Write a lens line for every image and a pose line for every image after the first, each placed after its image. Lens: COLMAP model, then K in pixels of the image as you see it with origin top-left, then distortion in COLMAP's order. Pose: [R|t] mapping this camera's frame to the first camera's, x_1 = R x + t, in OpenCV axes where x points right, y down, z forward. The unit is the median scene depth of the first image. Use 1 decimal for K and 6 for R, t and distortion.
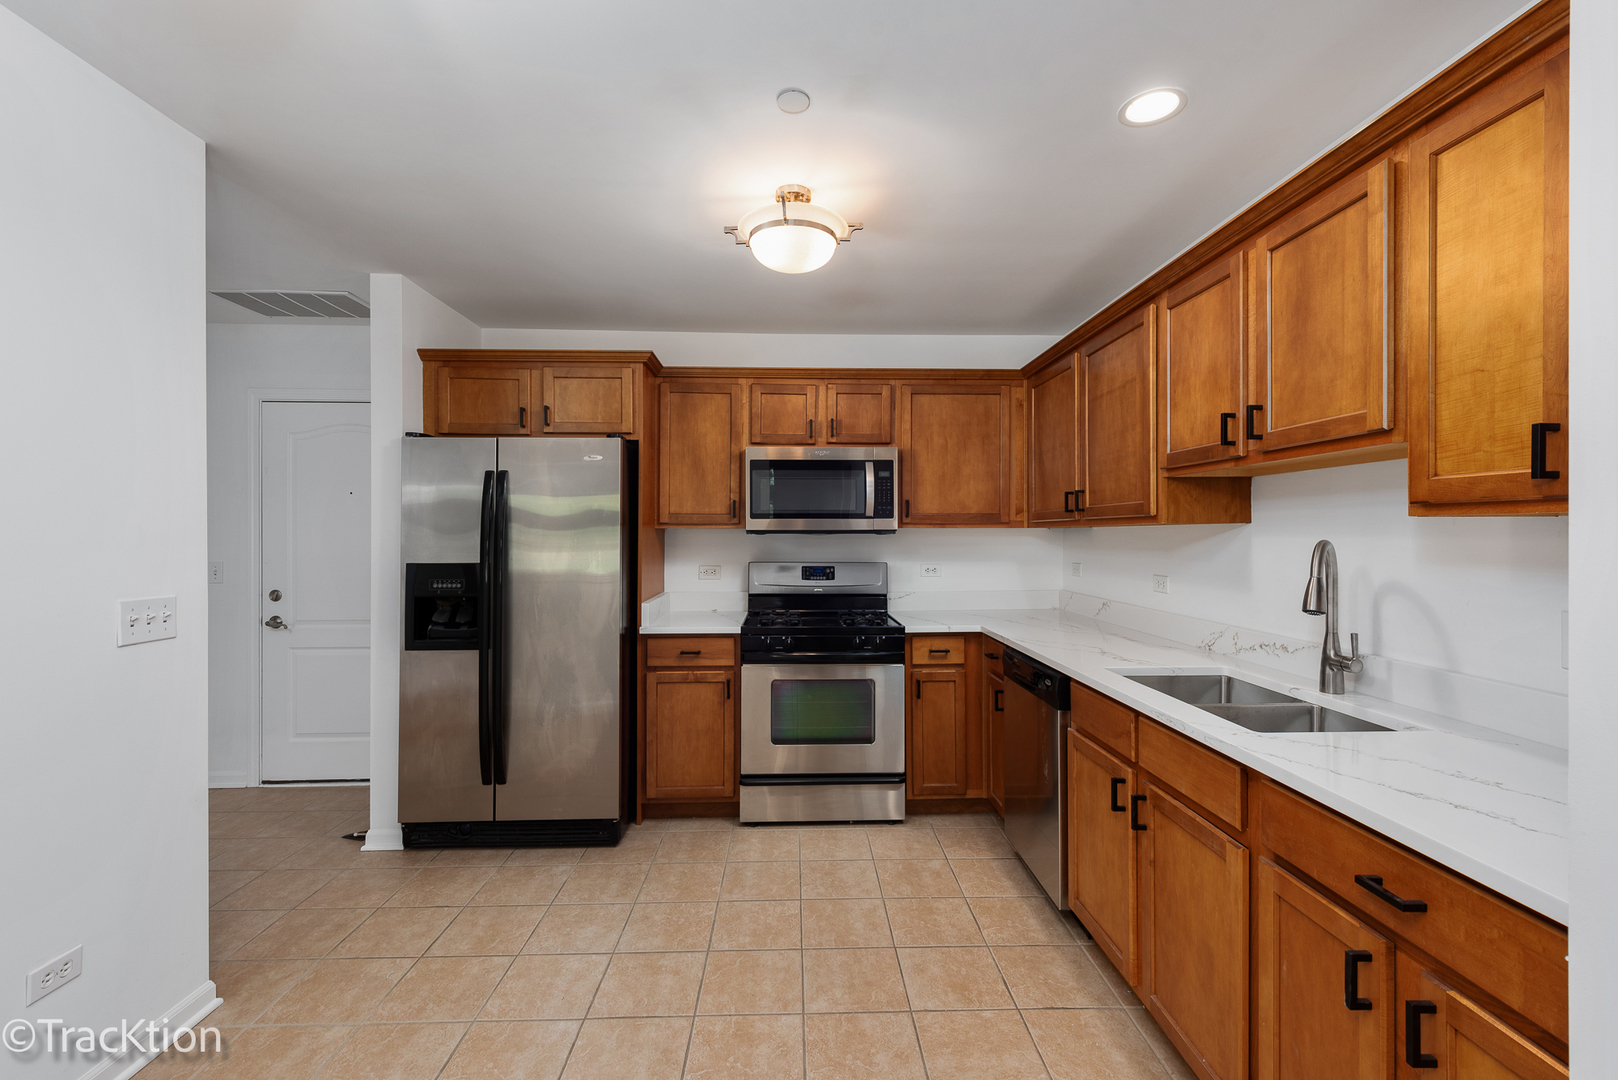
lens RADIAL K [[700.7, 0, 811.6], [0, 700.7, 531.6], [0, 0, 1]] dist [0.002739, 0.000200]
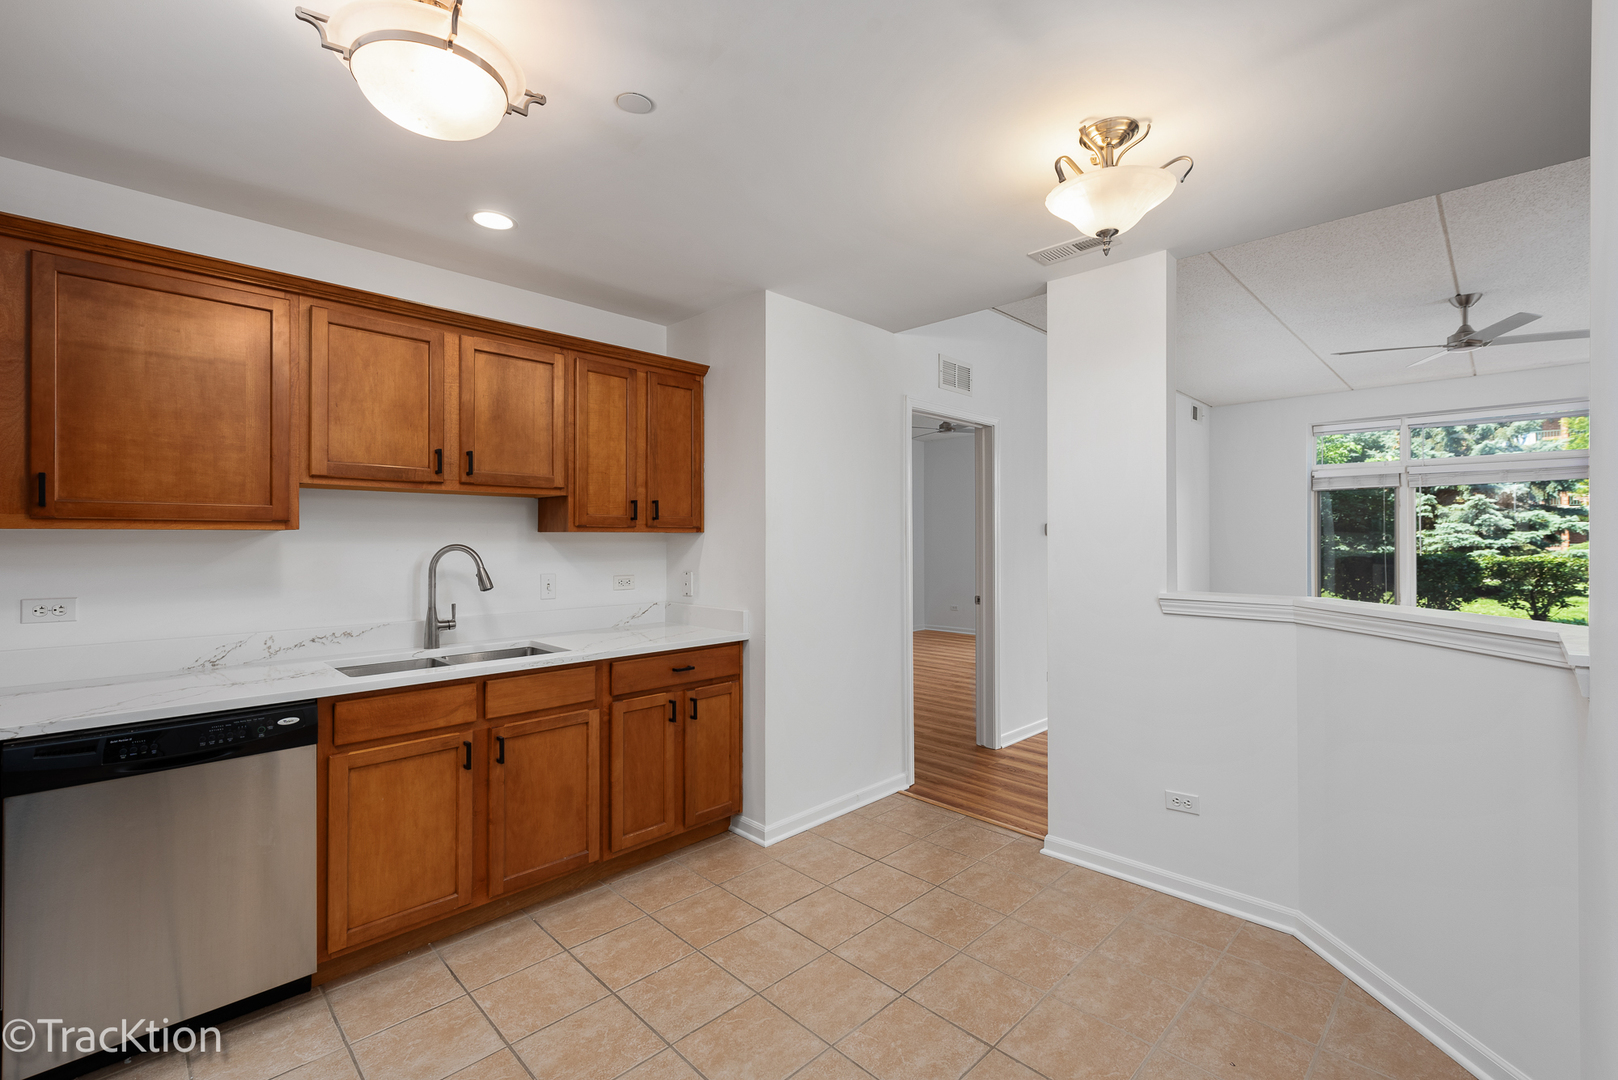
lens RADIAL K [[700.7, 0, 804.3], [0, 700.7, 538.4], [0, 0, 1]] dist [0.002739, 0.000200]
pose [[-0.673889, -0.002203, 0.738829, -0.682798], [-0.001993, 0.999997, 0.001164, -0.003190], [-0.738830, -0.000688, -0.673892, 1.110889]]
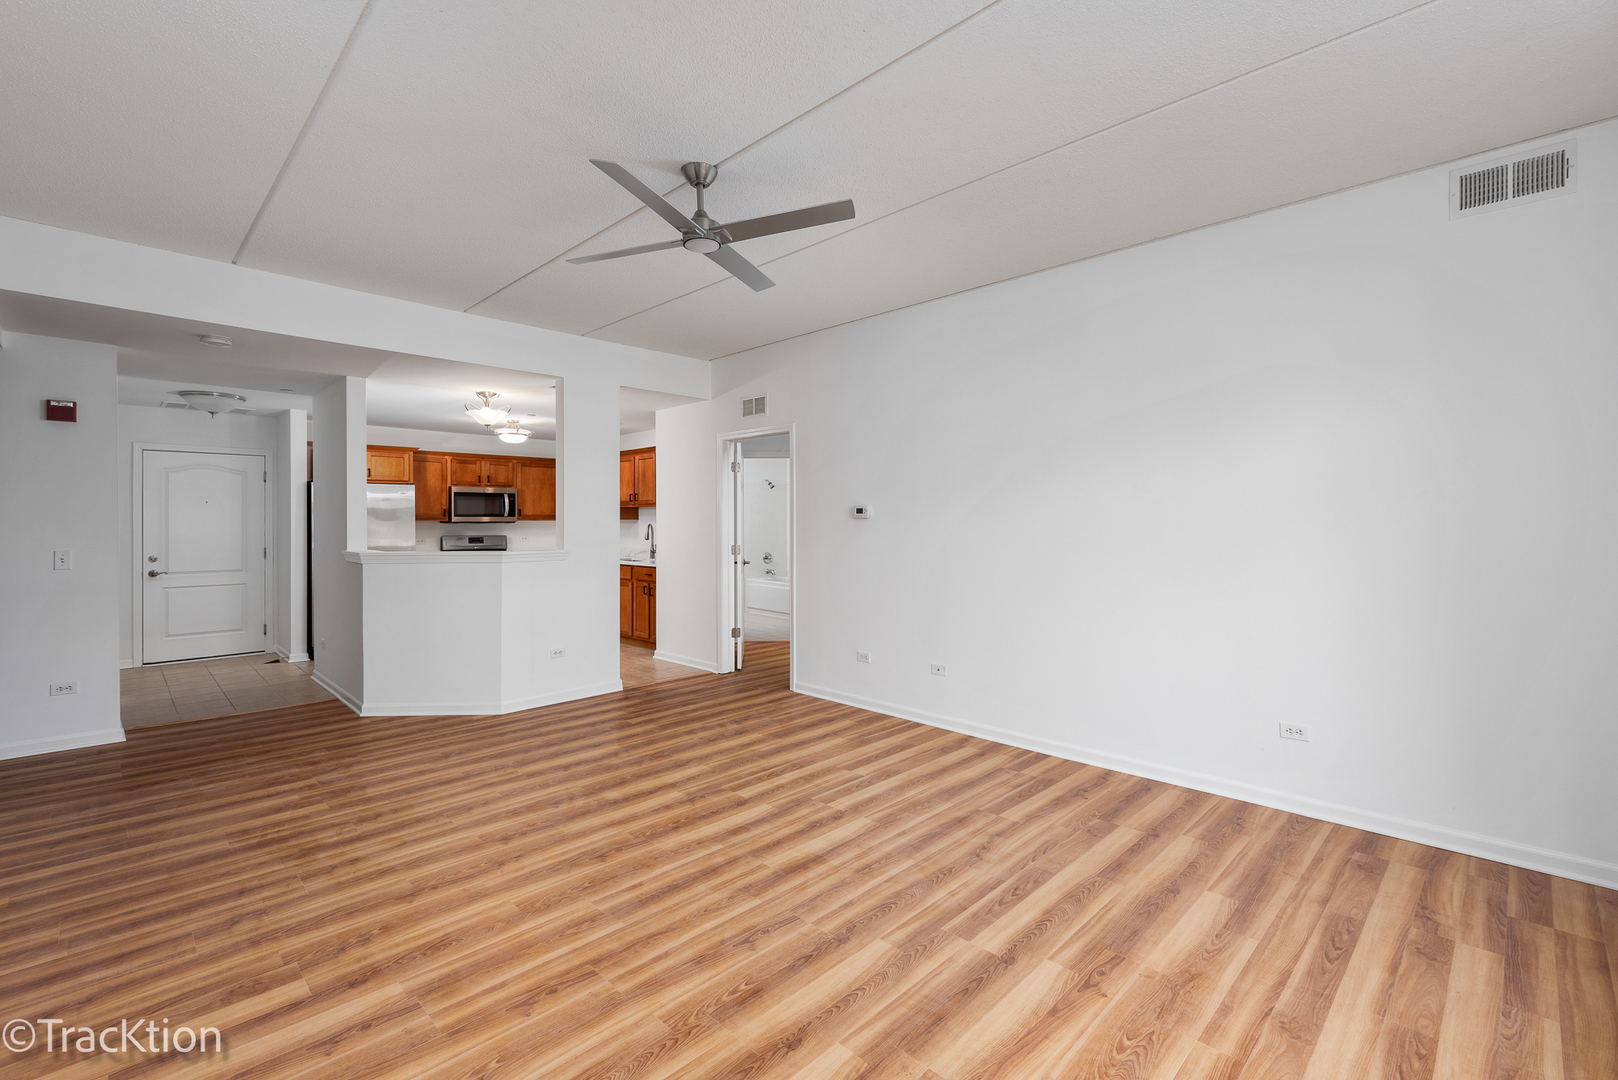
lens RADIAL K [[700.7, 0, 814.2], [0, 700.7, 523.2], [0, 0, 1]] dist [0.002739, 0.000200]
pose [[0.736293, -0.003022, 0.676656, -1.161755], [0.001831, 0.999995, 0.002474, -0.000992], [-0.676661, -0.000582, 0.736295, -2.282371]]
